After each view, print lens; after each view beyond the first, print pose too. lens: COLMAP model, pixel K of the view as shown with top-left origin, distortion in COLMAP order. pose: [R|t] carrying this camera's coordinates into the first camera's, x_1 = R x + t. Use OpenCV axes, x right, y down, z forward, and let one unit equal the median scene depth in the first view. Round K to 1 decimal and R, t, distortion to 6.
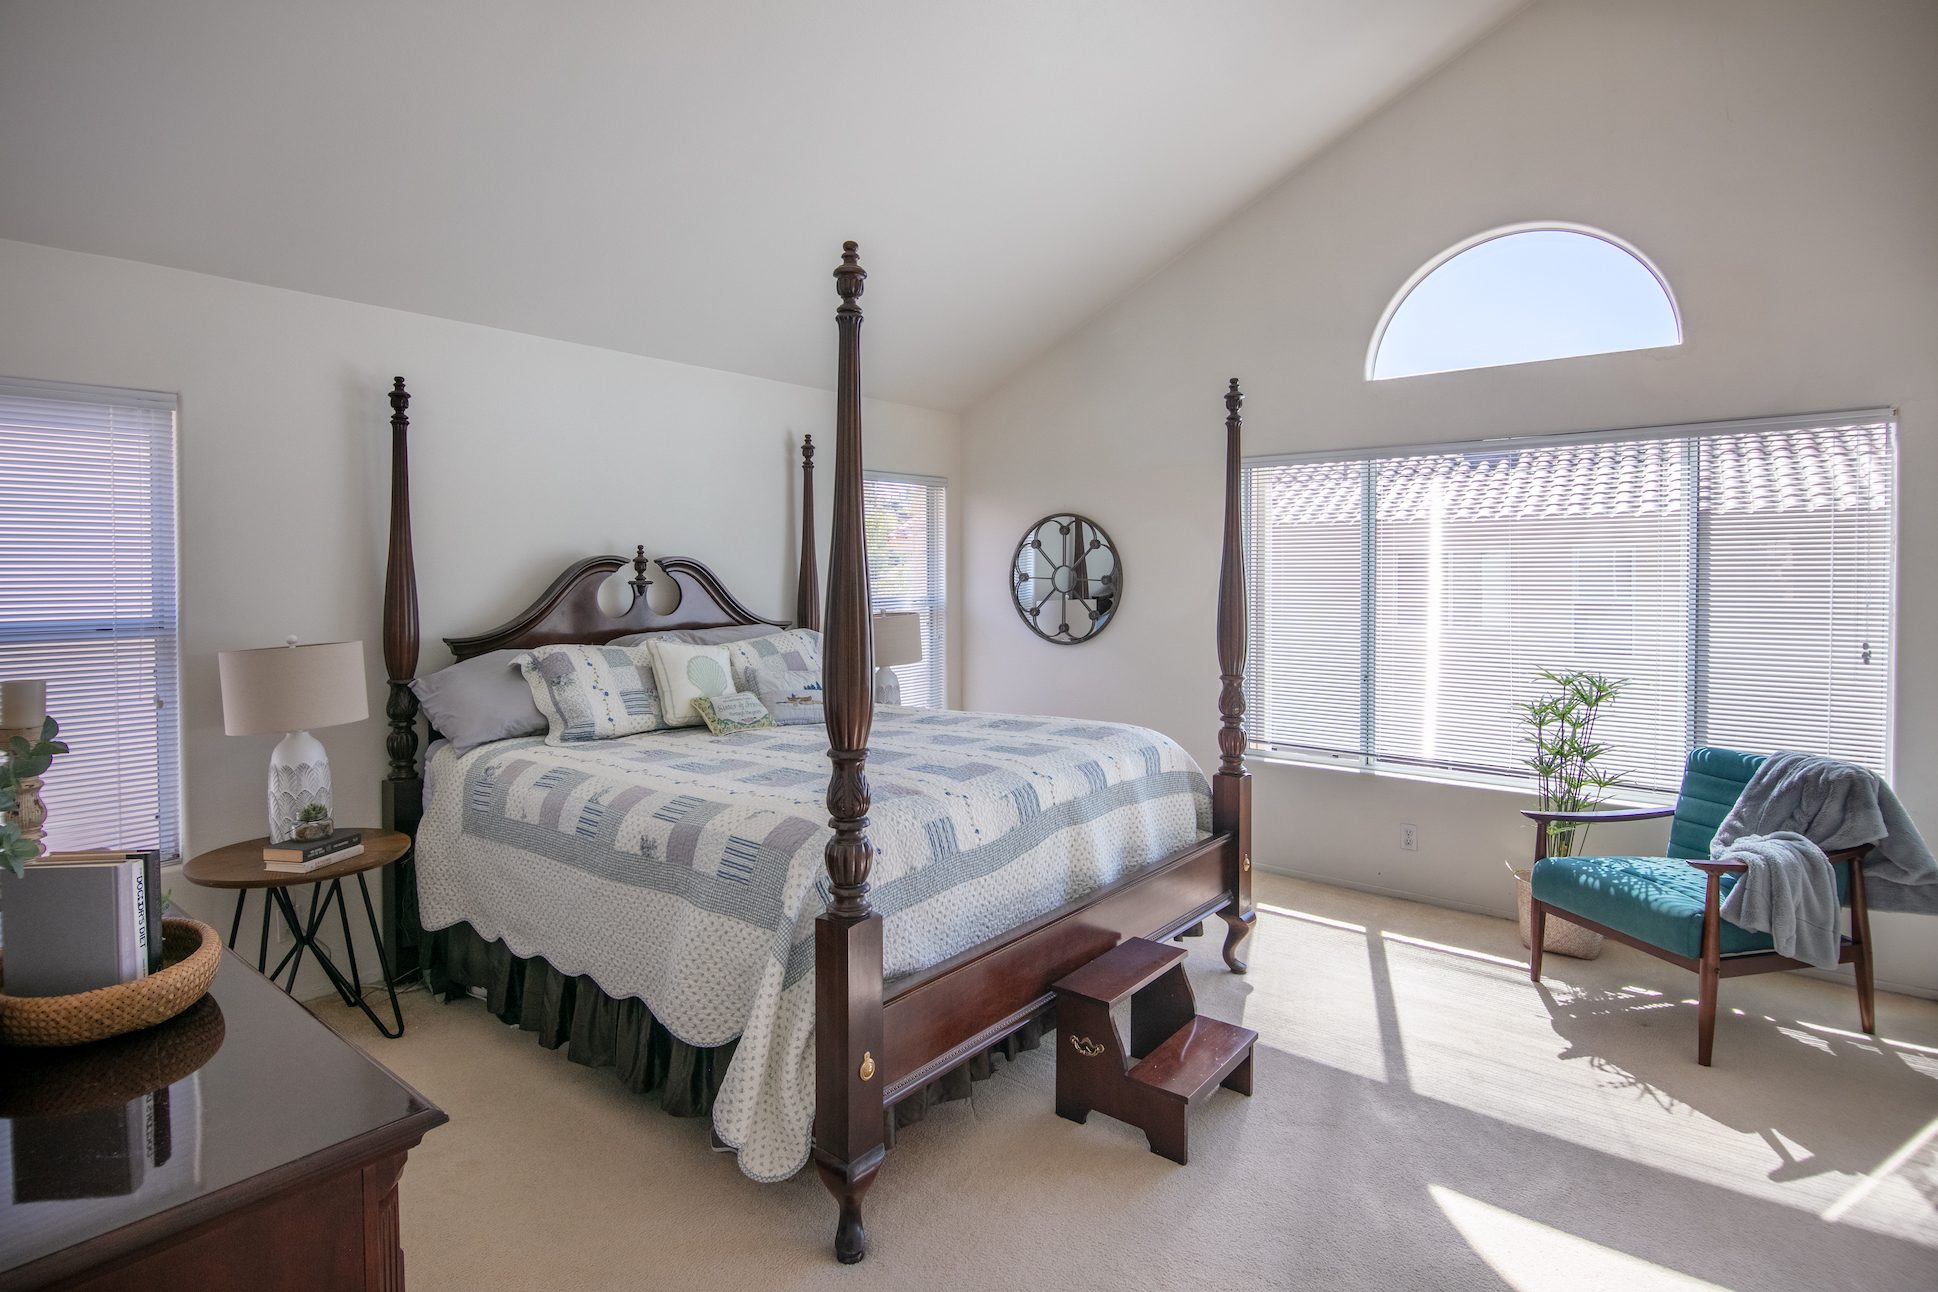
lens RADIAL K [[996.8, 0, 961.8], [0, 996.8, 598.5], [0, 0, 1]] dist [0.000576, 0.000004]
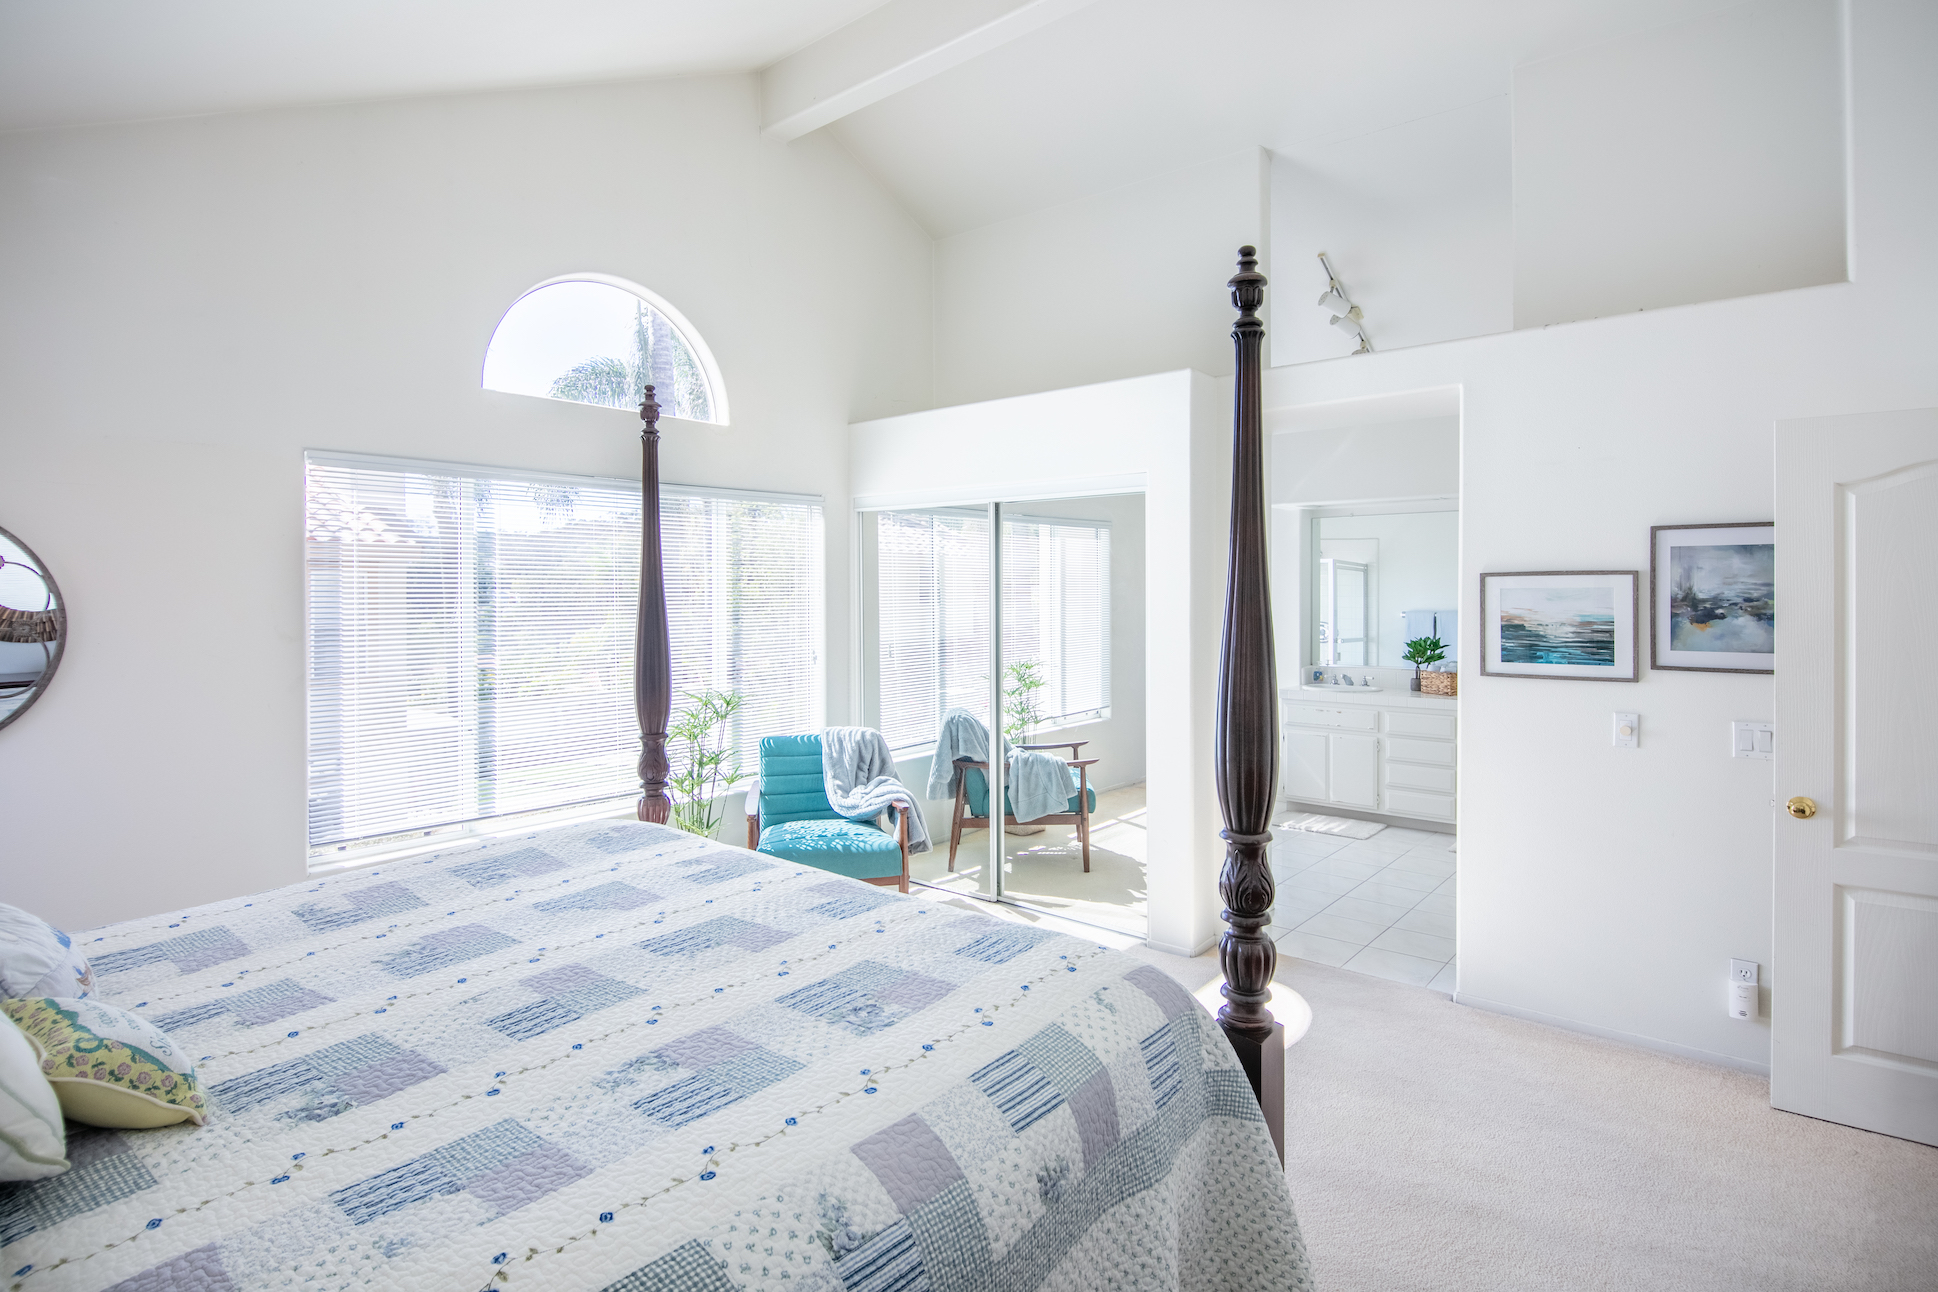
lens RADIAL K [[996.8, 0, 961.8], [0, 996.8, 598.5], [0, 0, 1]] dist [0.000576, 0.000004]
pose [[0.020425, -0.005147, 0.999778, -0.621854], [0.026418, 0.999640, 0.004607, -0.038725], [-0.999442, 0.026318, 0.020553, 0.779669]]
